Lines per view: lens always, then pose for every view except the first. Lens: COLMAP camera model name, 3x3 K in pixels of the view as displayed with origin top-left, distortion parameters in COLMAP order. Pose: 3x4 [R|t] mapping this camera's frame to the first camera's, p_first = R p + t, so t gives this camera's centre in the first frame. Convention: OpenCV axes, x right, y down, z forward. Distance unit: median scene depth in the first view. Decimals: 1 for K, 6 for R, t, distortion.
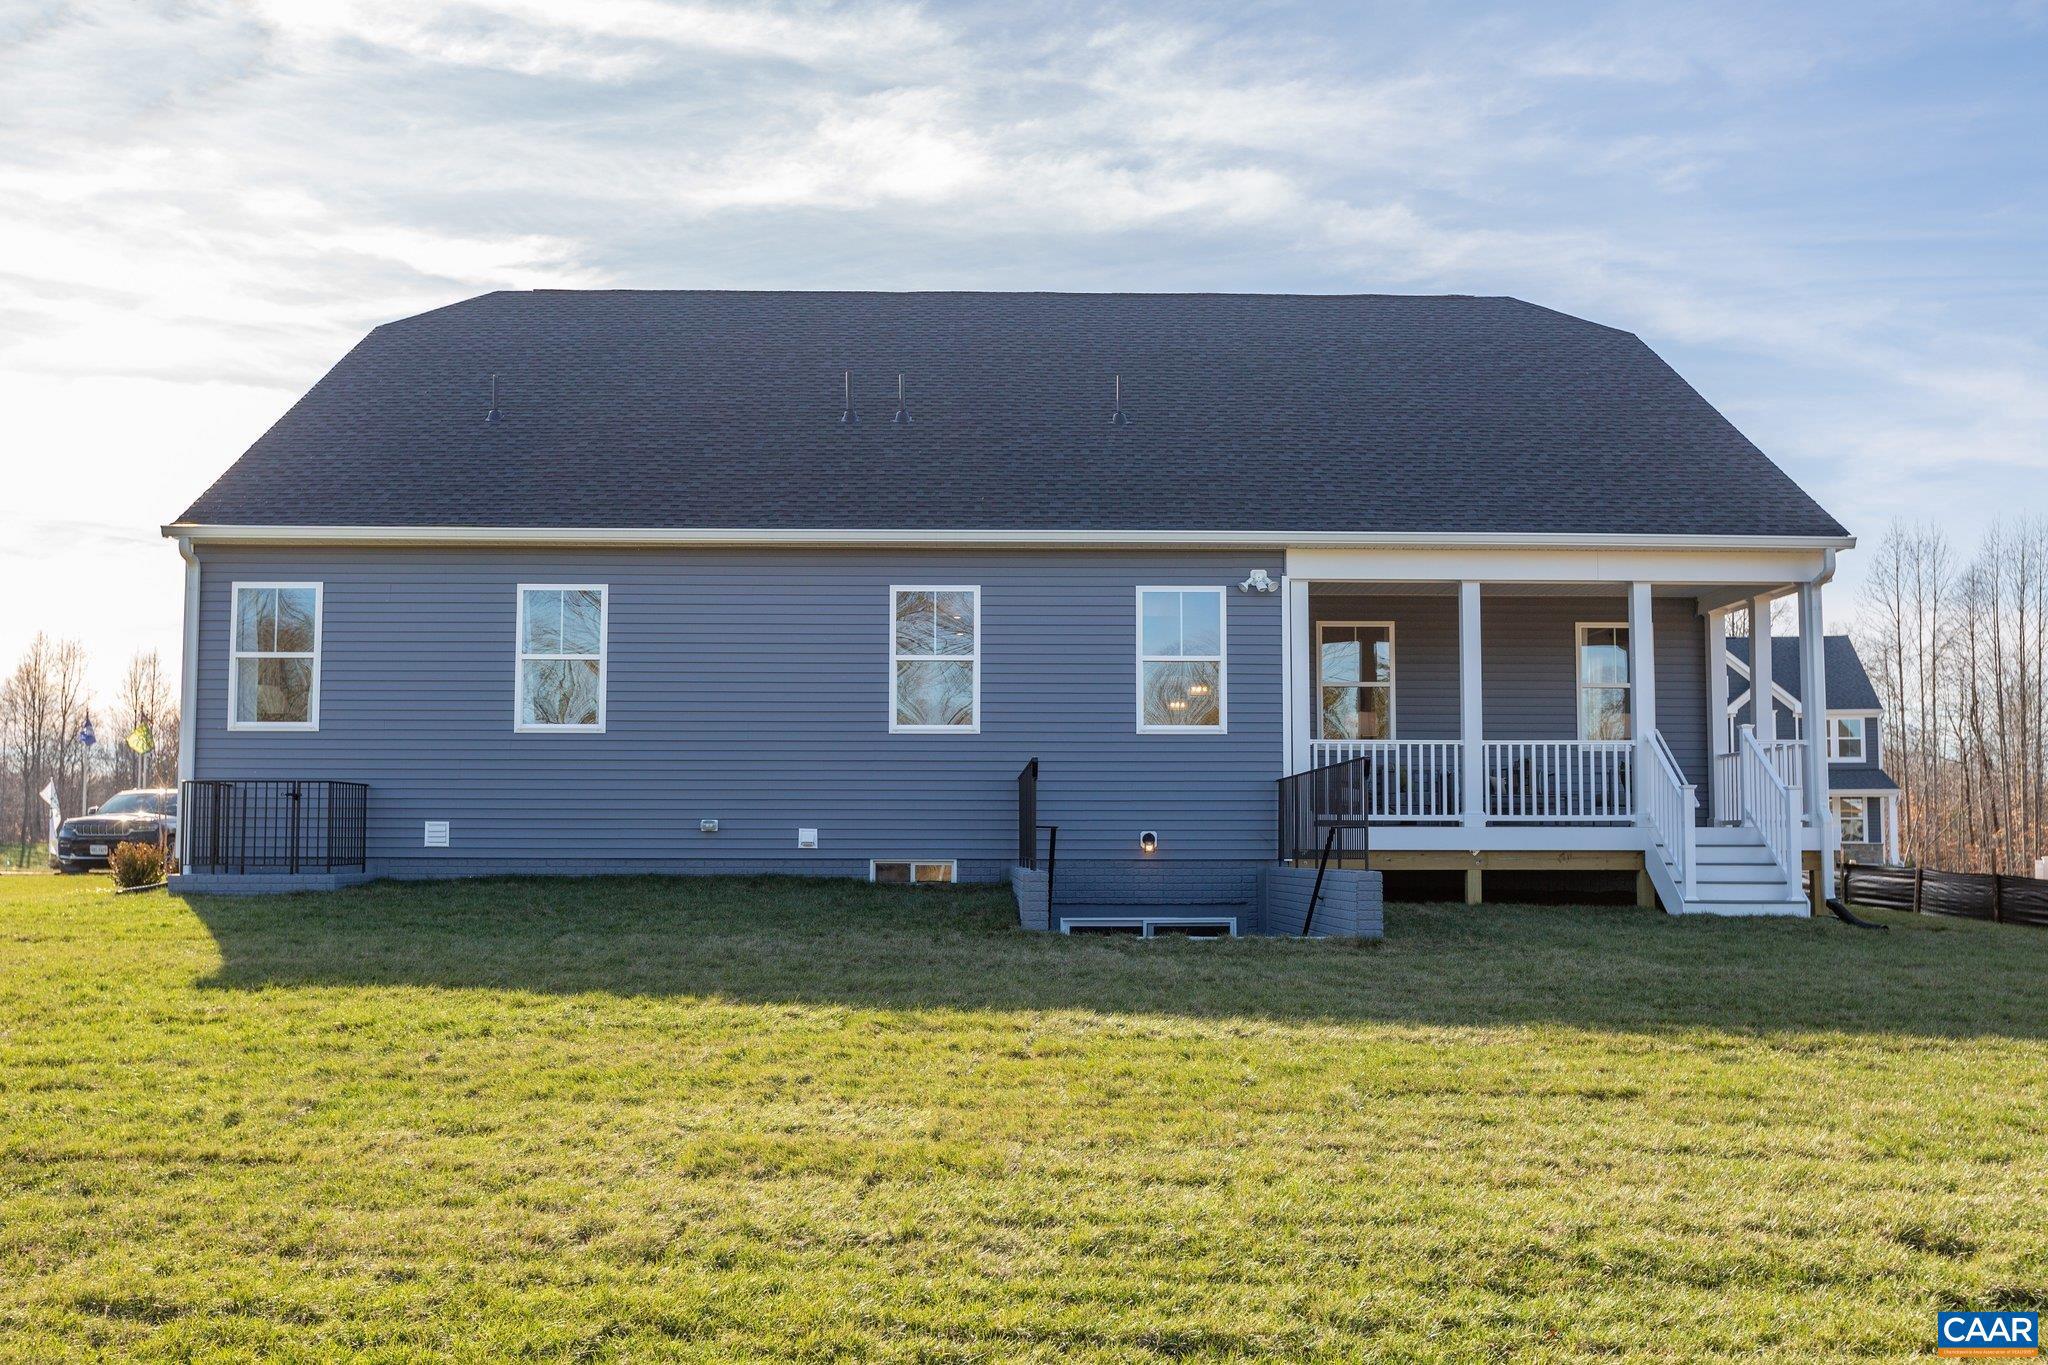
lens RADIAL K [[2123.9, 0, 1024.0], [0, 2123.9, 682.5], [0, 0, 1]] dist [-0.008648, 0.006527]
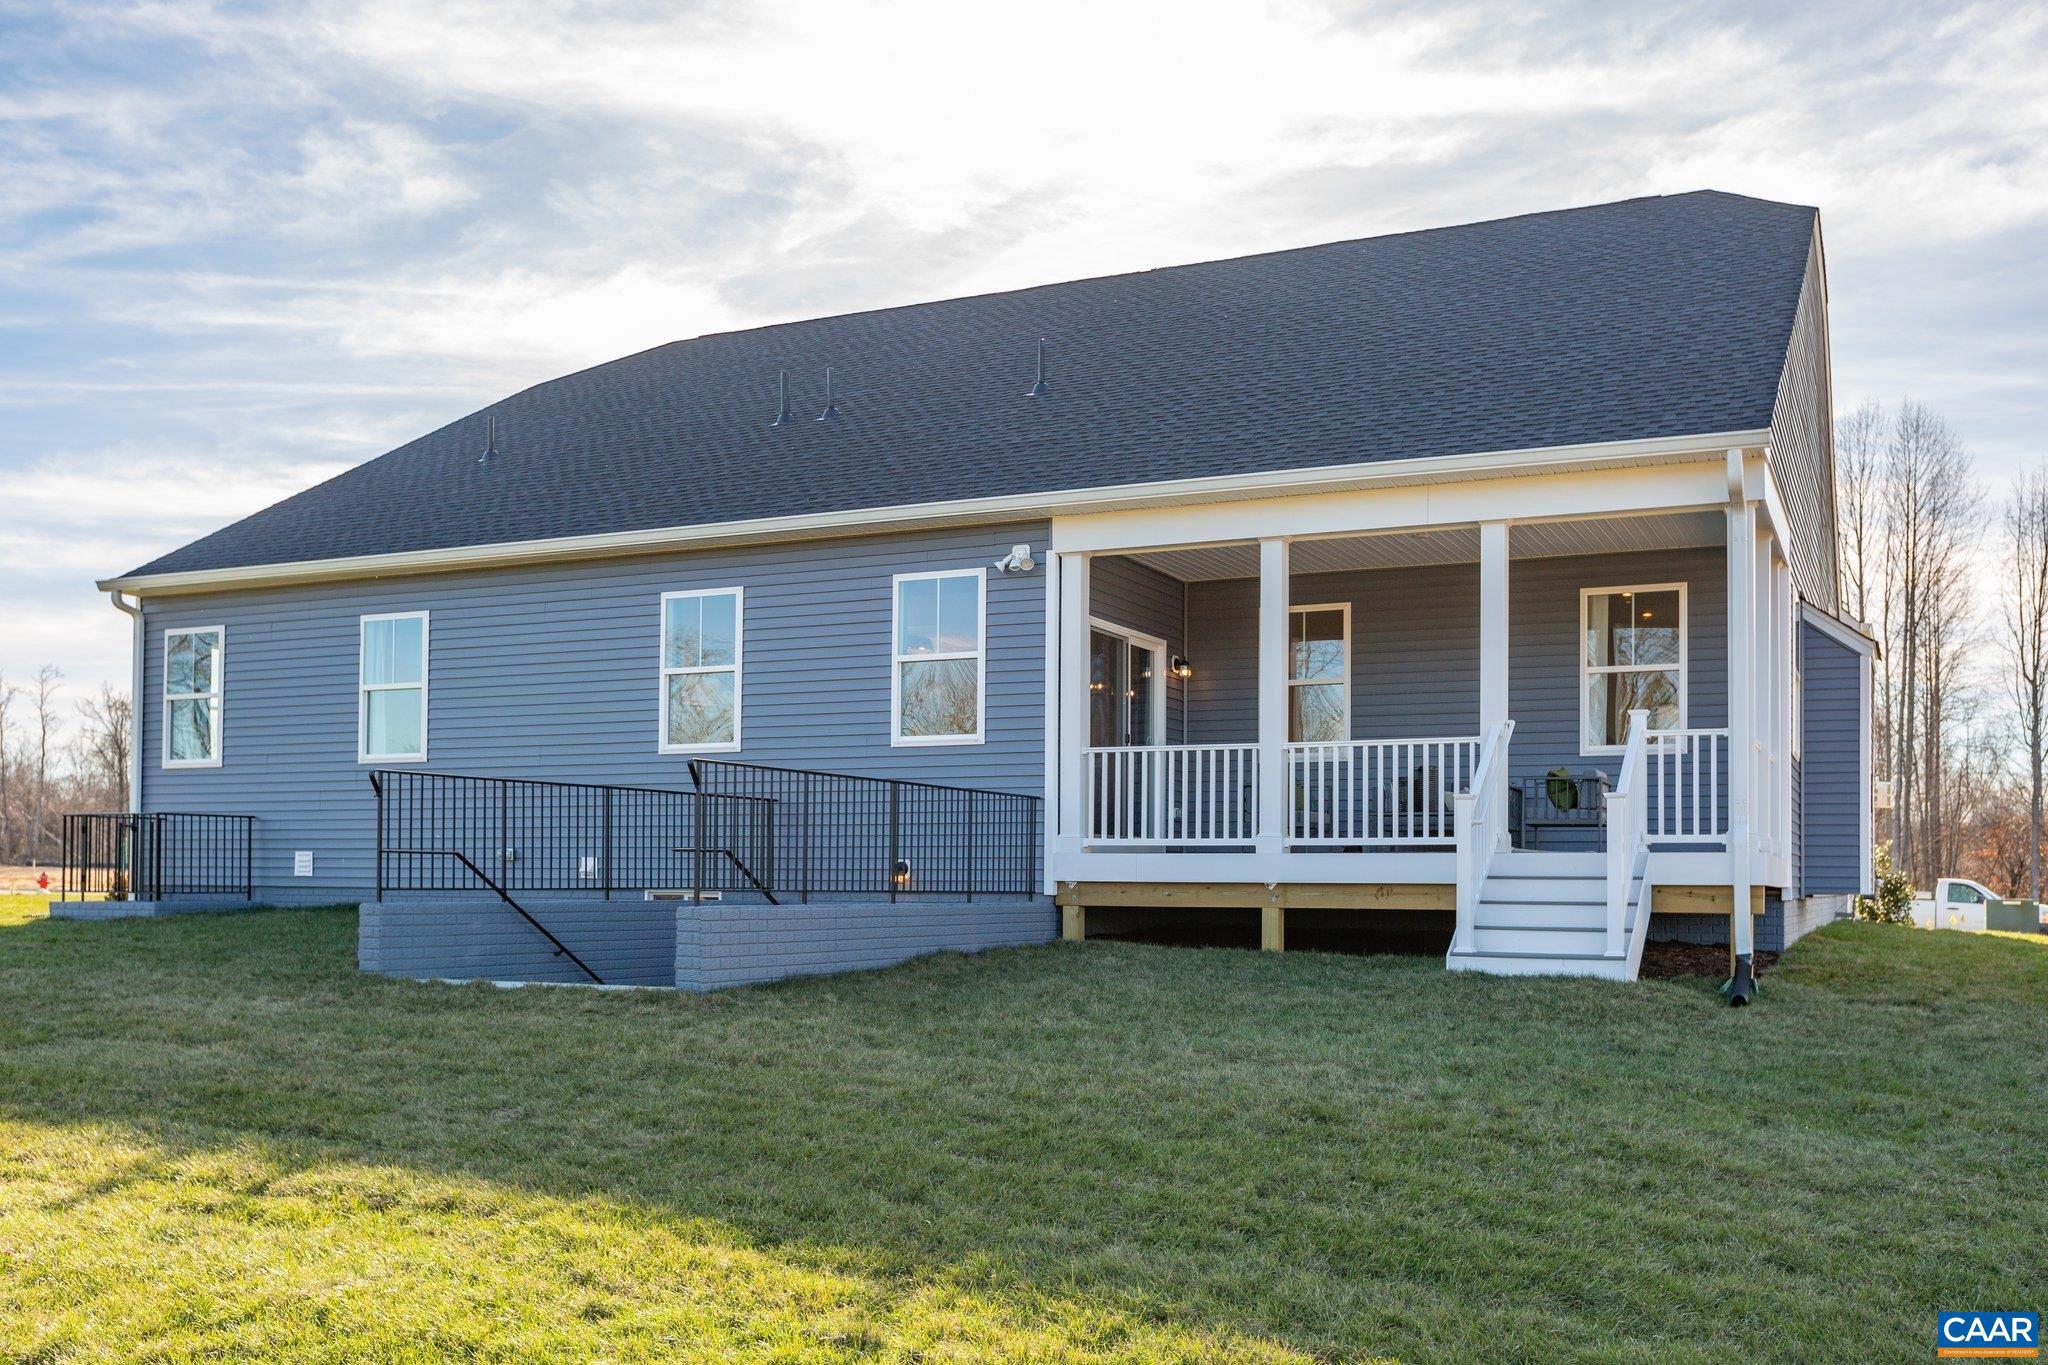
lens RADIAL K [[1909.9, 0, 980.1], [0, 1909.9, 846.9], [0, 0, 1]] dist [-0.004934, 0.010251]
pose [[0.890836, -0.004960, -0.454297, 0.351114], [0.032416, 0.998086, 0.052669, 0.020046], [0.453166, -0.061646, 0.889292, 0.259359]]
